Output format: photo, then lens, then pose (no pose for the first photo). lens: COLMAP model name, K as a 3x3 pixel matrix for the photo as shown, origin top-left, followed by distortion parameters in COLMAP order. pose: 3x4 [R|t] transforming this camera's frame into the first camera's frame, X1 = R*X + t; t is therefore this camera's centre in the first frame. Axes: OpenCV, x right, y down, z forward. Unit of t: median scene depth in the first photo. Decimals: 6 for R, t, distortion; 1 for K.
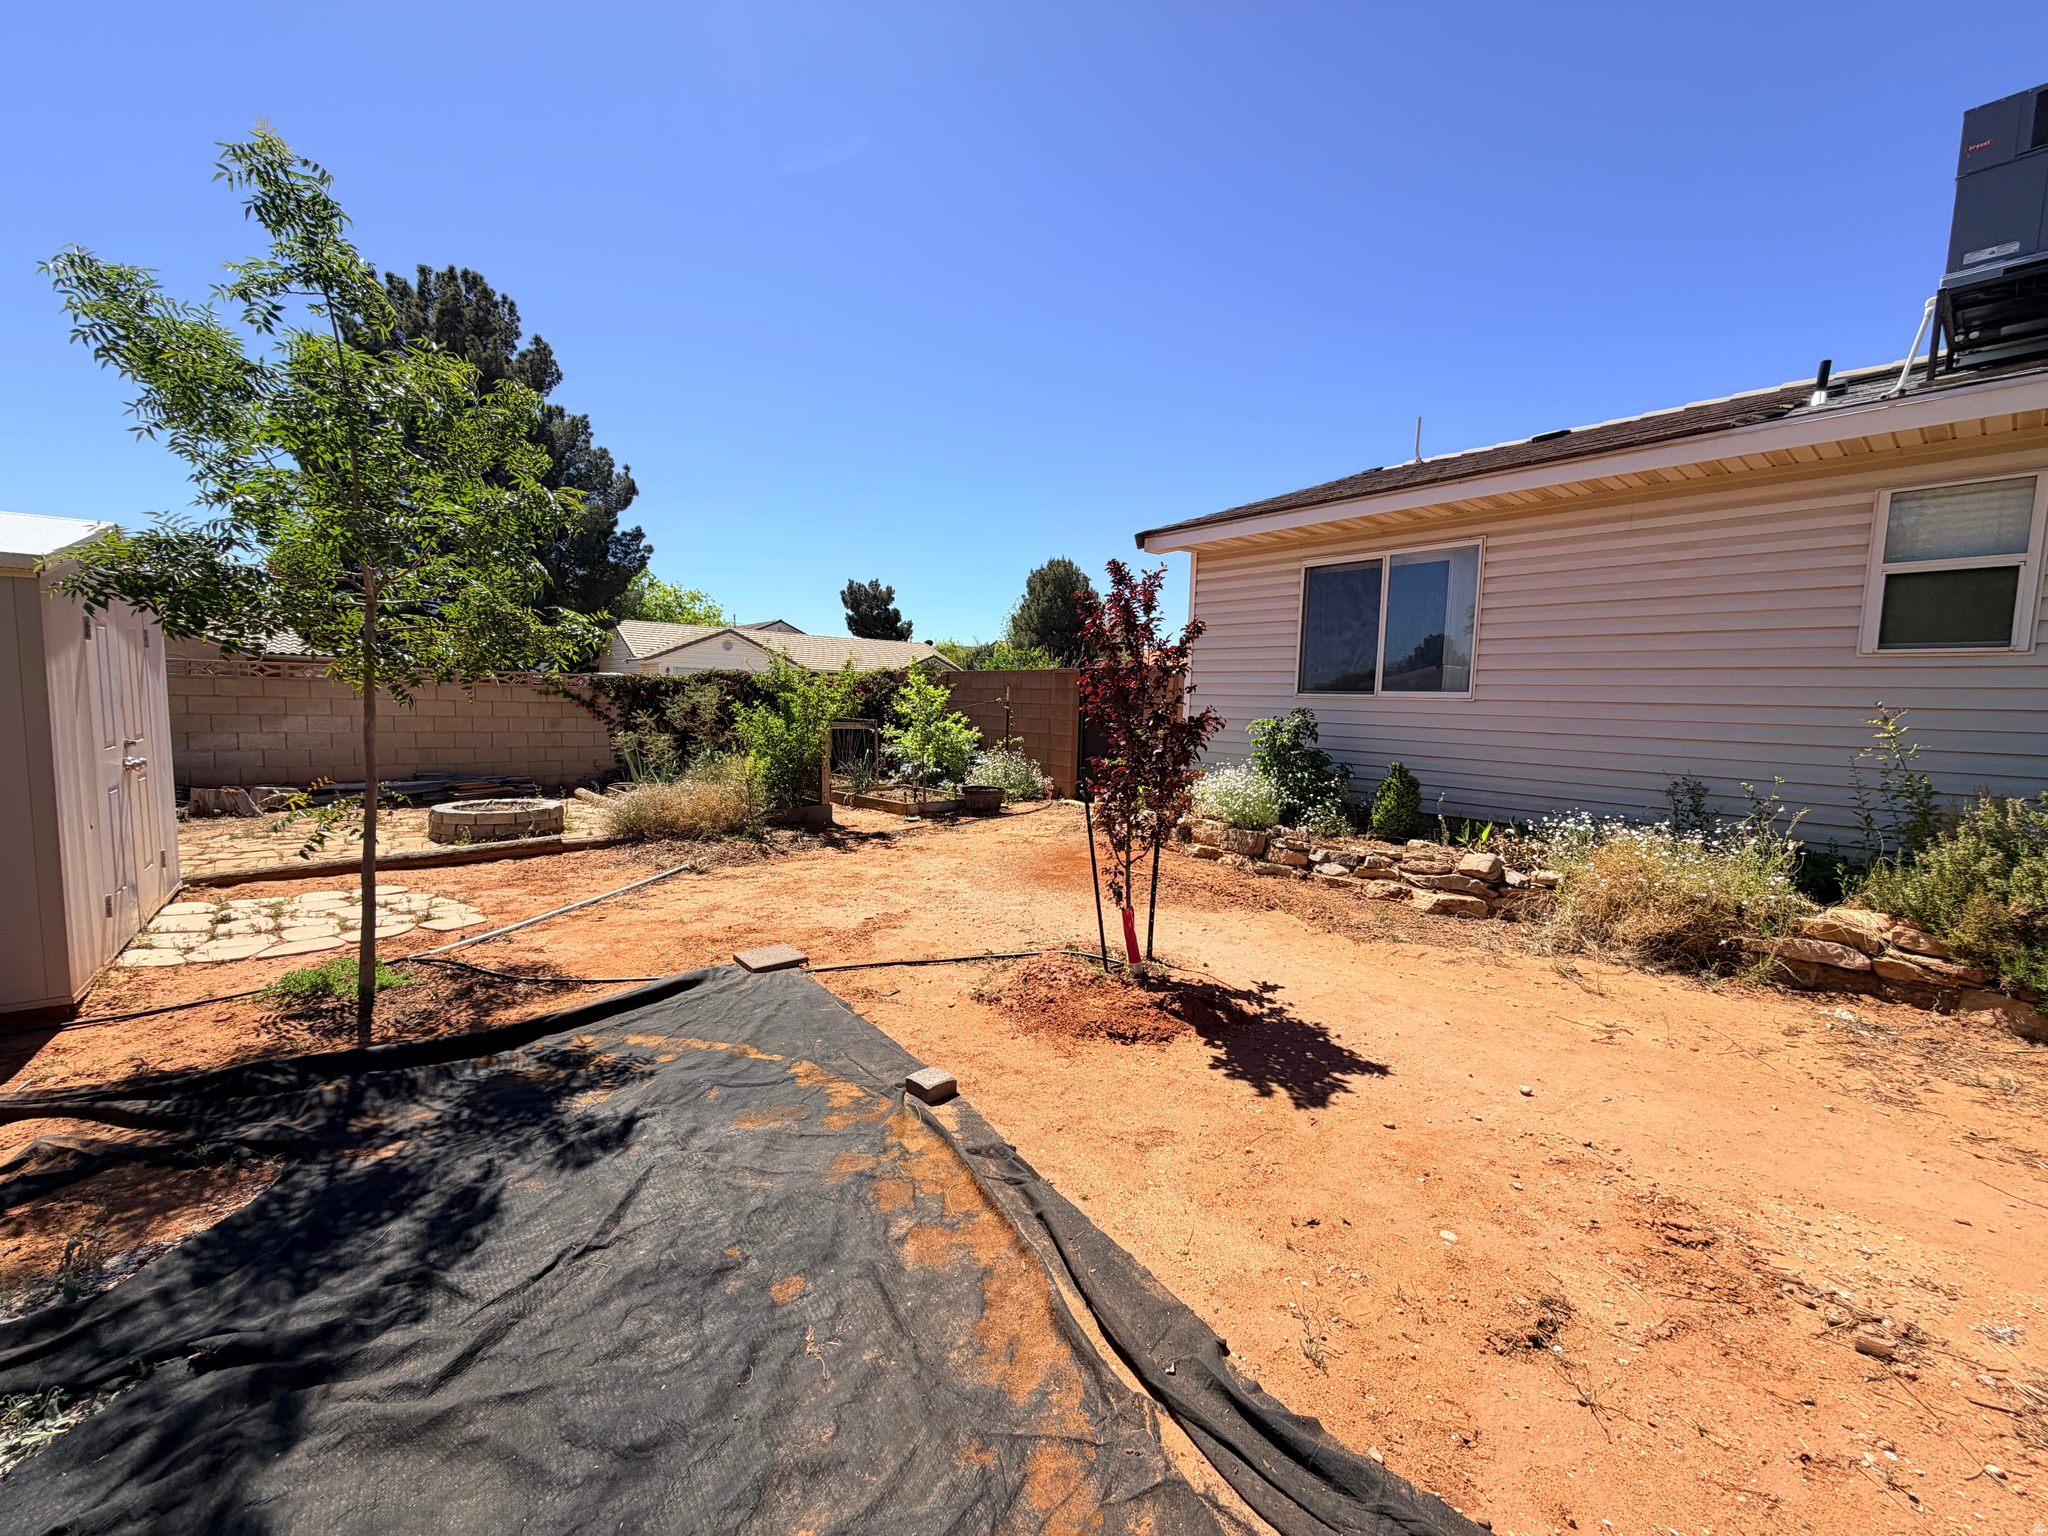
lens RADIAL K [[814.4, 0, 1021.4], [0, 814.4, 765.0], [0, 0, 1]] dist [-0.000549, 0.000047]
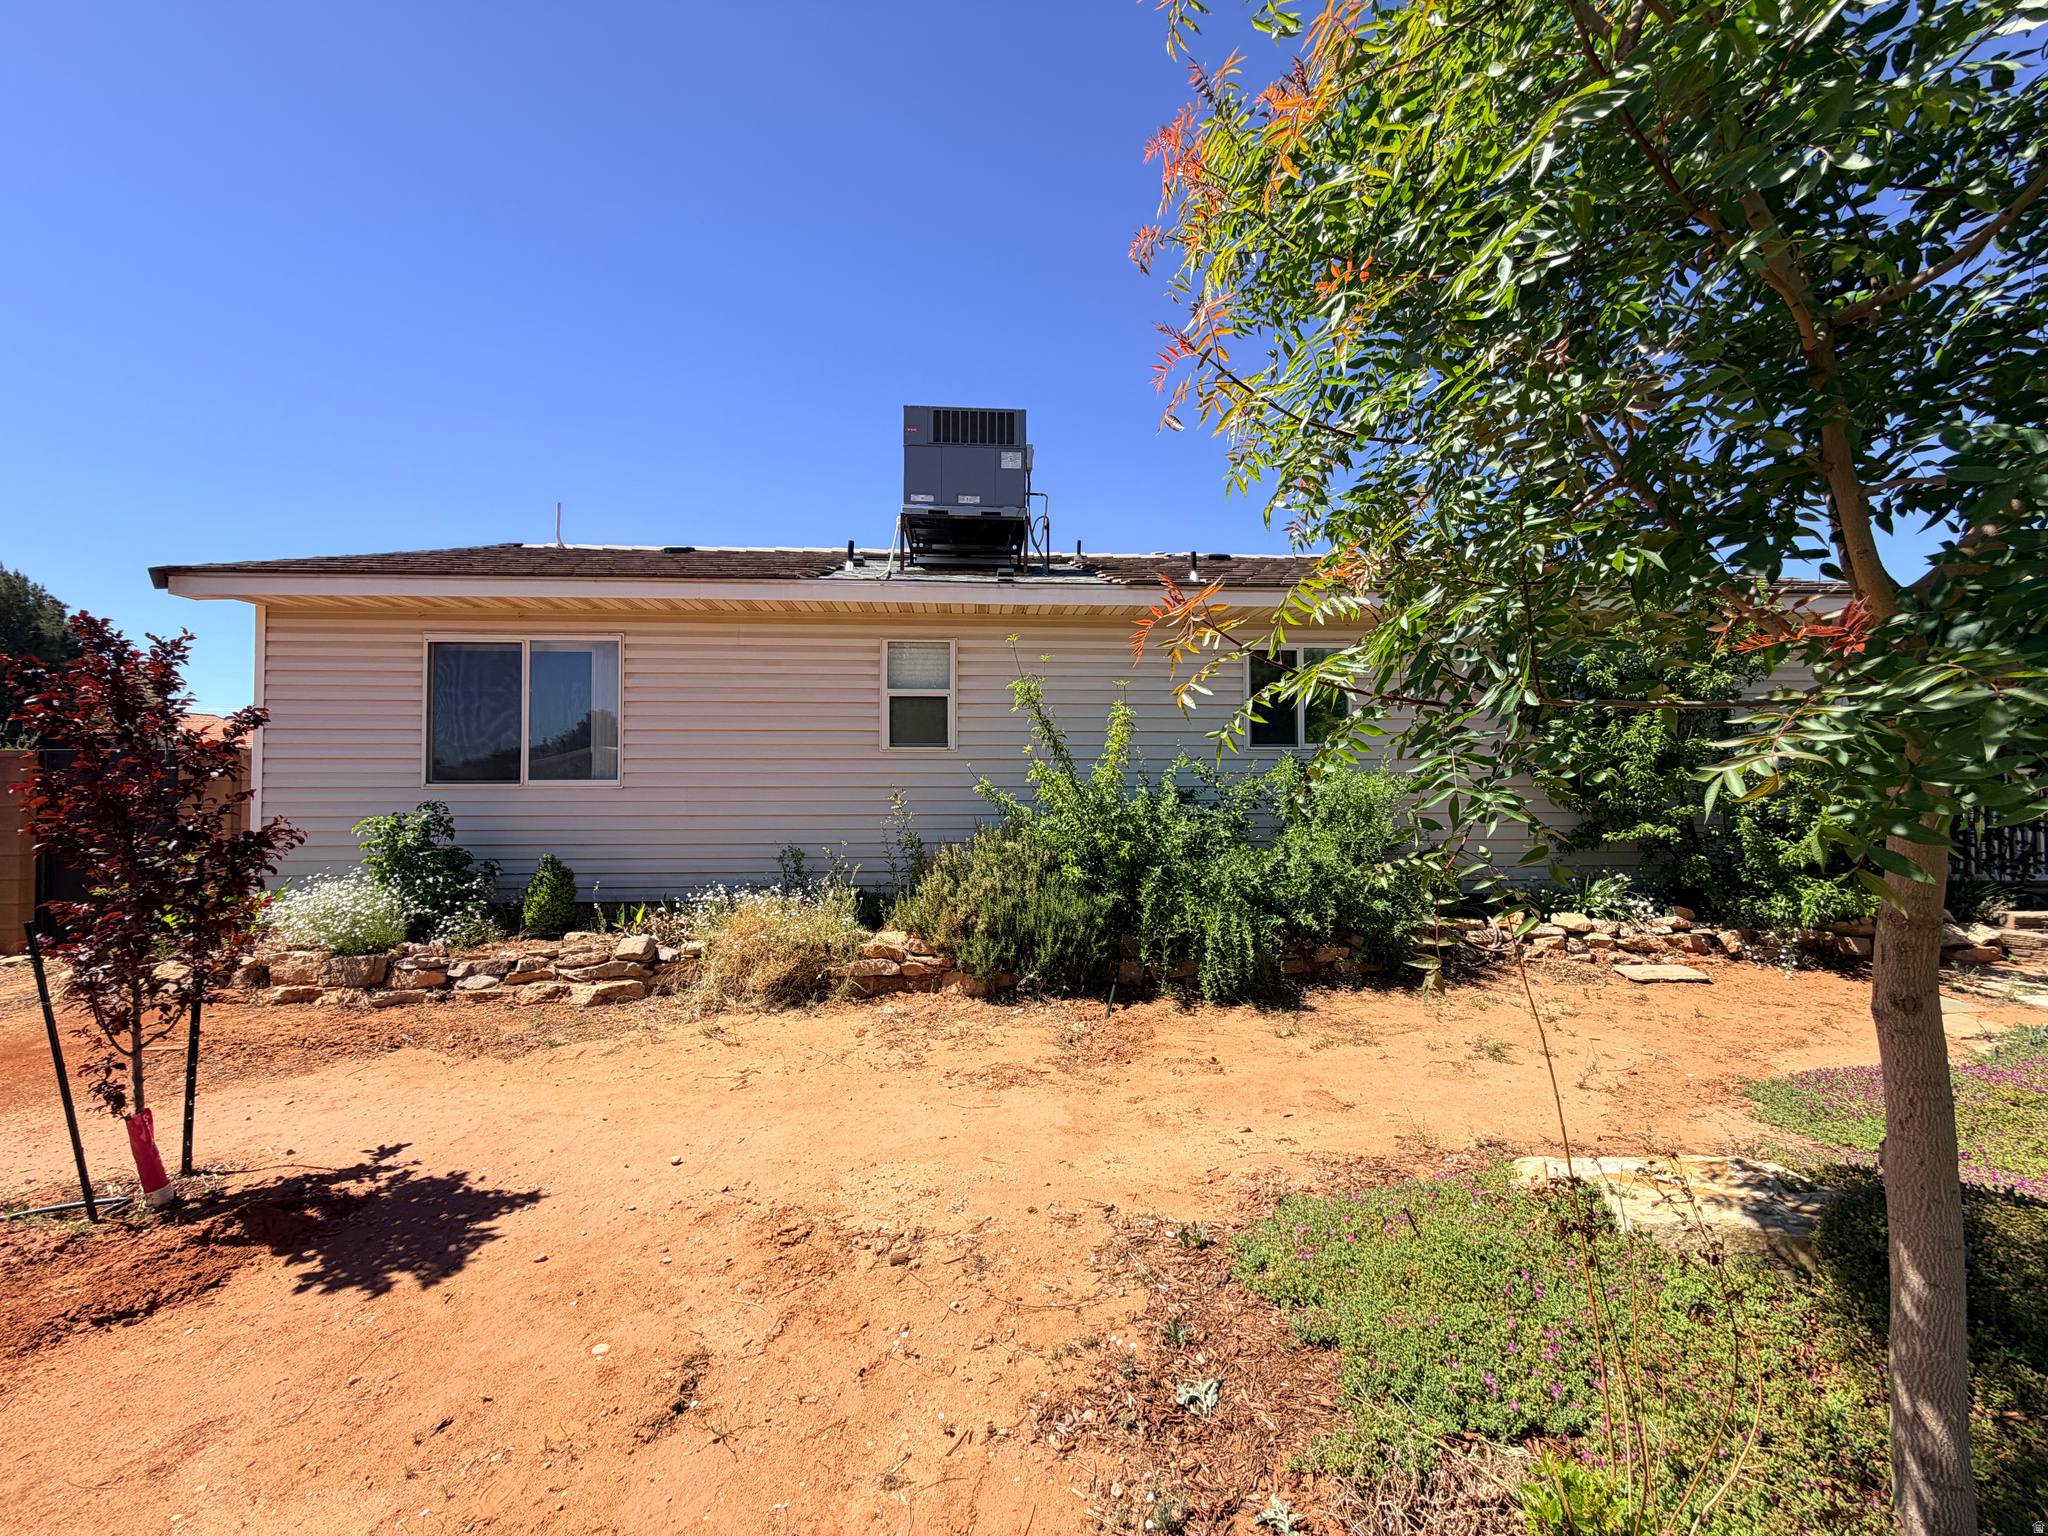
lens RADIAL K [[814.4, 0, 1021.4], [0, 814.4, 765.0], [0, 0, 1]] dist [-0.000549, 0.000047]
pose [[0.586513, -0.012022, 0.809851, 0.014512], [0.085594, 0.995211, -0.047215, -0.020833], [-0.805405, 0.097011, 0.584733, -0.033175]]
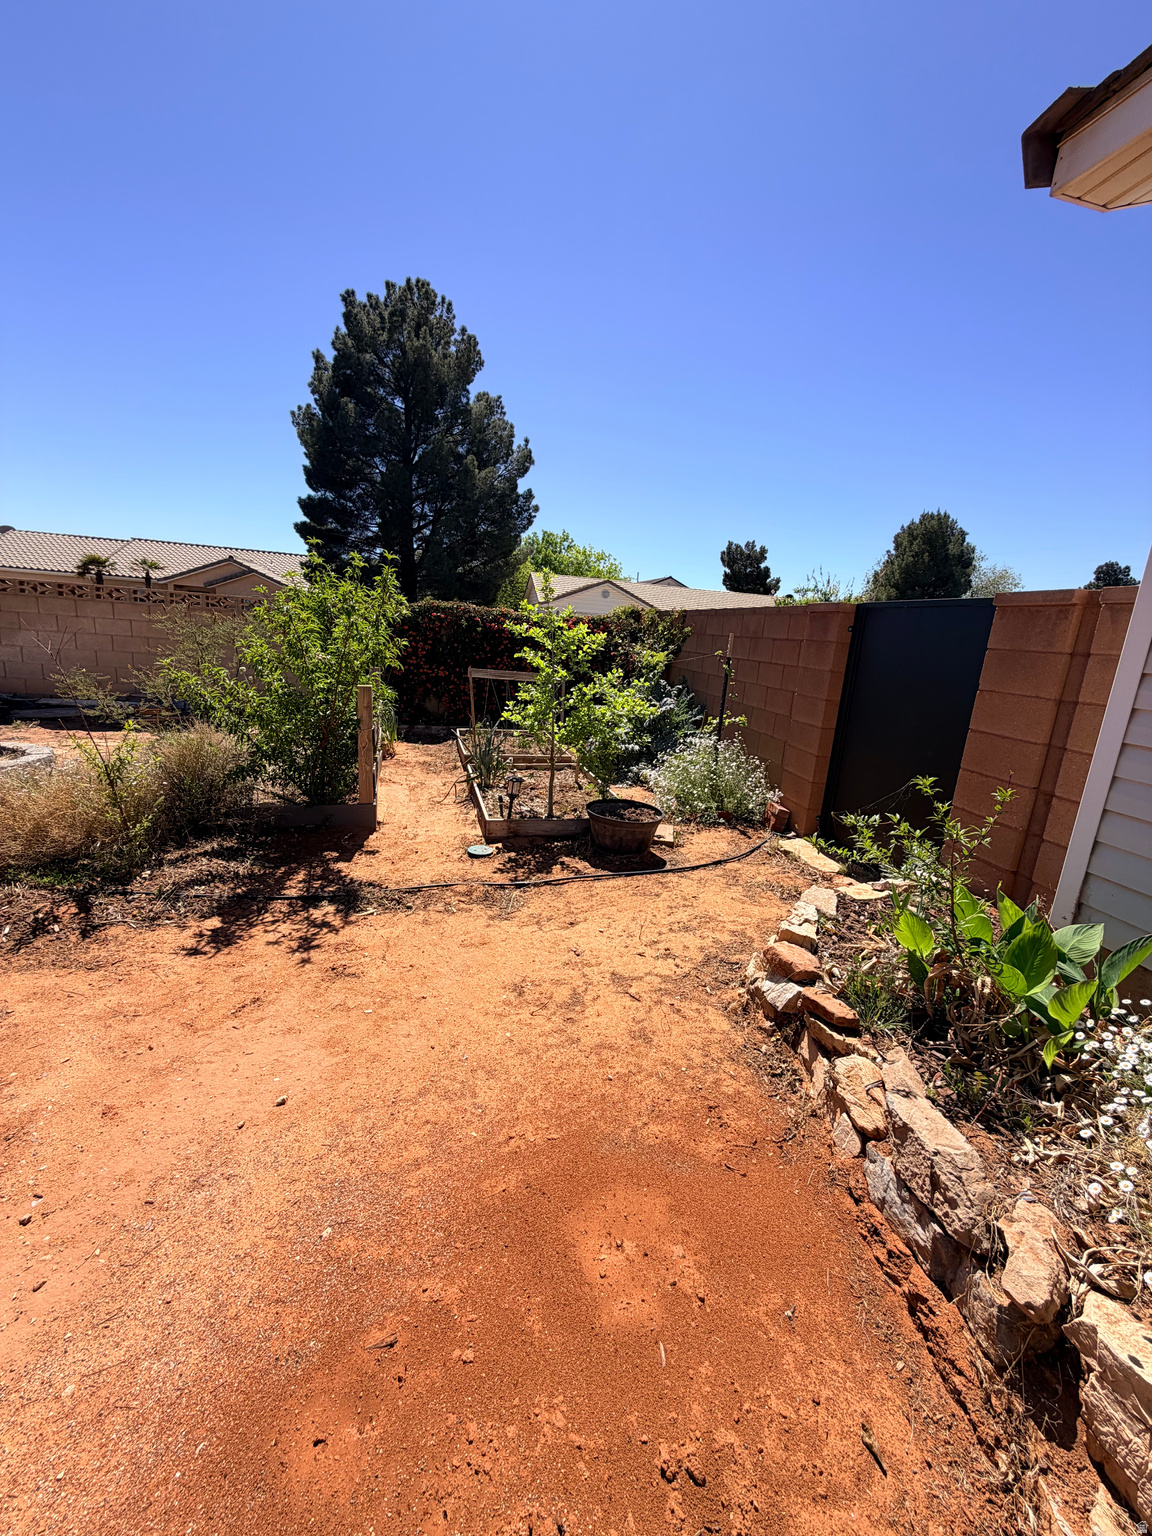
lens RADIAL K [[610.8, 0, 575.6], [0, 610.8, 765.0], [0, 0, 1]] dist [-0.000549, 0.000047]
pose [[0.892475, 0.135254, -0.430343, 0.213150], [-0.084754, 0.987279, 0.134526, -0.118343], [0.443064, -0.083588, 0.892585, 1.250680]]
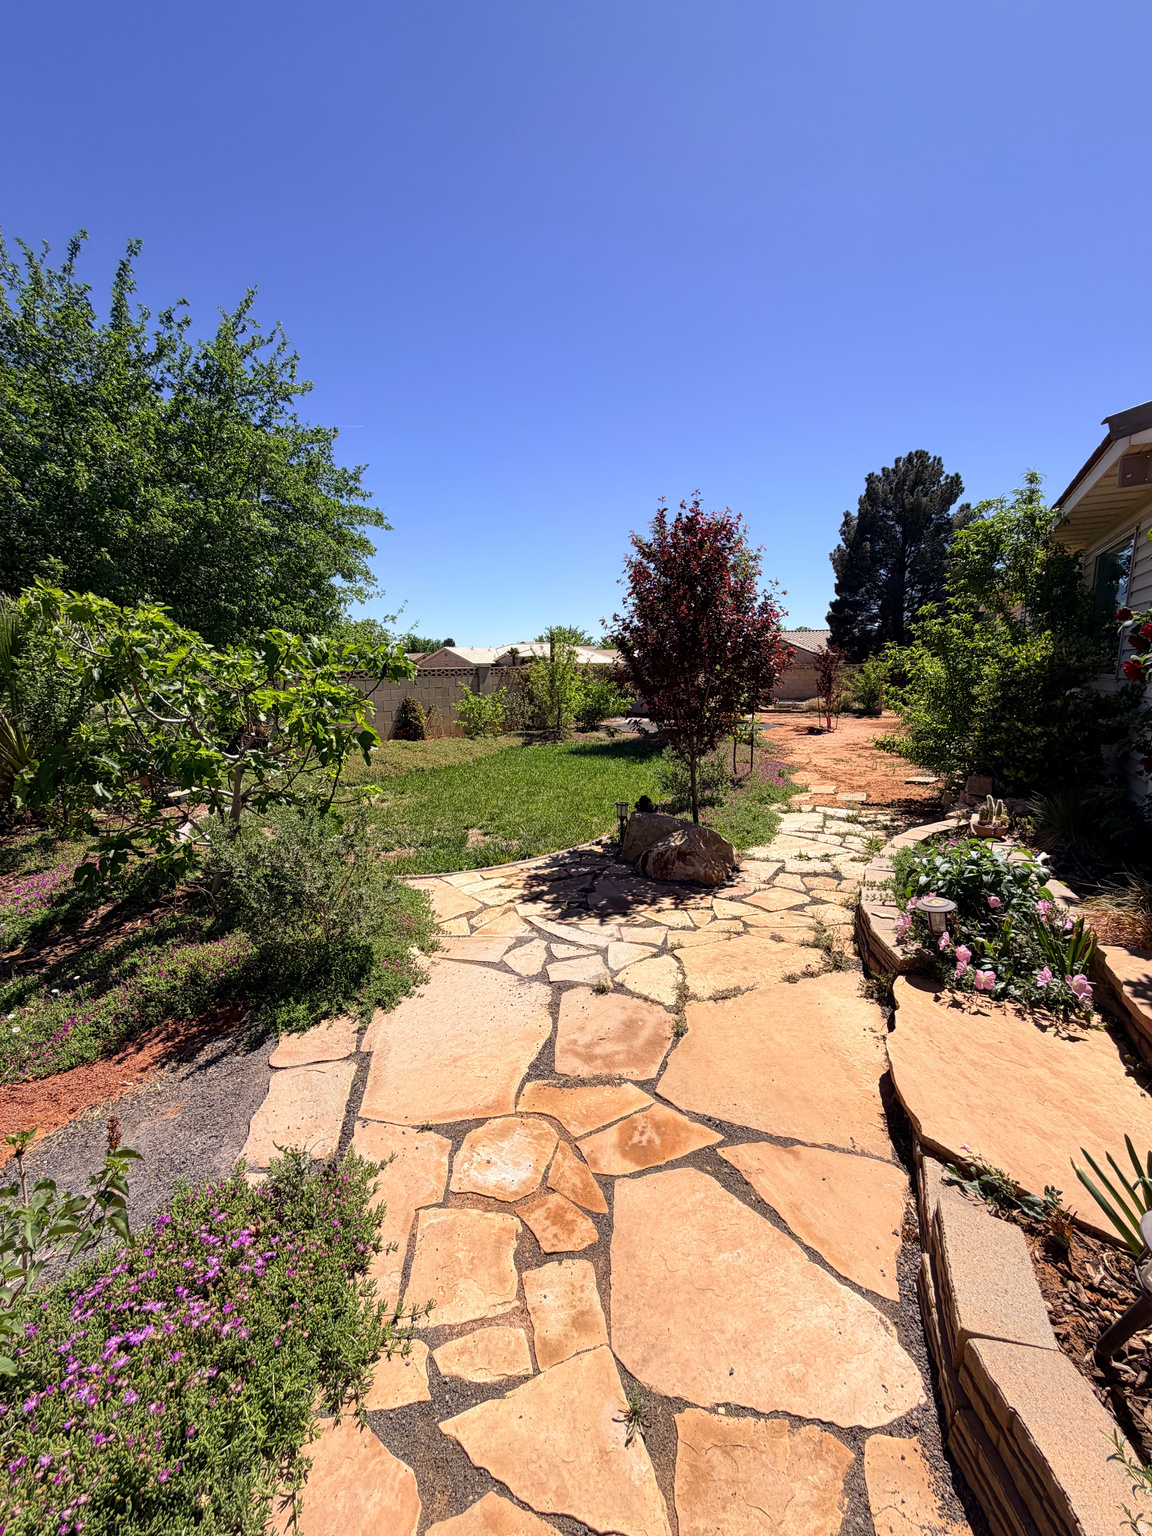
lens RADIAL K [[622.3, 0, 576.0], [0, 622.3, 768.0], [0, 0, 1]] dist [-0.000267, 0.000002]
pose [[0.358570, 0.127284, -0.924785, 2.905365], [-0.067075, 0.991613, 0.110474, 0.170414], [0.931090, 0.022418, 0.364100, -1.641669]]
